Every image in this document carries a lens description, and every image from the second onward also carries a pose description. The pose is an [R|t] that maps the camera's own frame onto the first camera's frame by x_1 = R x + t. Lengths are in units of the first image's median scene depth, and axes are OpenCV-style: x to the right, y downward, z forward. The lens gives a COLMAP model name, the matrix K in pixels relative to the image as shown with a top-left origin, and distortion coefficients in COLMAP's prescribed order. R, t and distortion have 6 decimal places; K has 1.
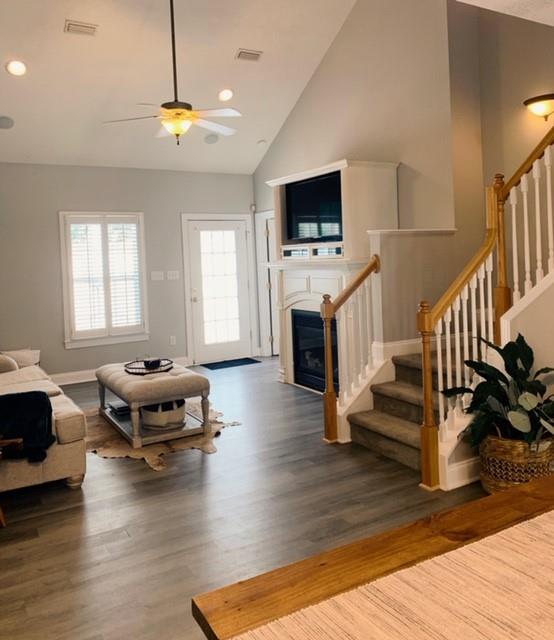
lens RADIAL K [[557.9, 0, 276.4], [0, 557.9, 263.4], [0, 0, 1]] dist [0.015204, 0.002722]
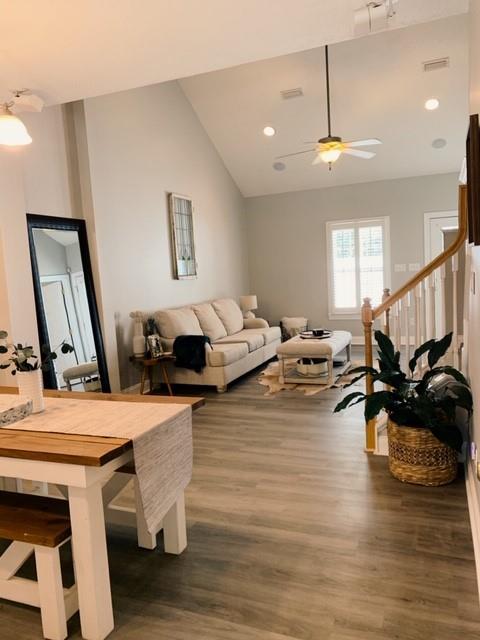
lens RADIAL K [[482.1, 0, 240.0], [0, 482.1, 320.0], [0, 0, 1]] dist [0.008622, -0.008819]
pose [[0.615317, 0.087629, -0.783394, 0.440480], [0.025468, 0.991073, 0.130864, -0.012543], [0.787868, -0.100475, 0.607593, 0.075511]]
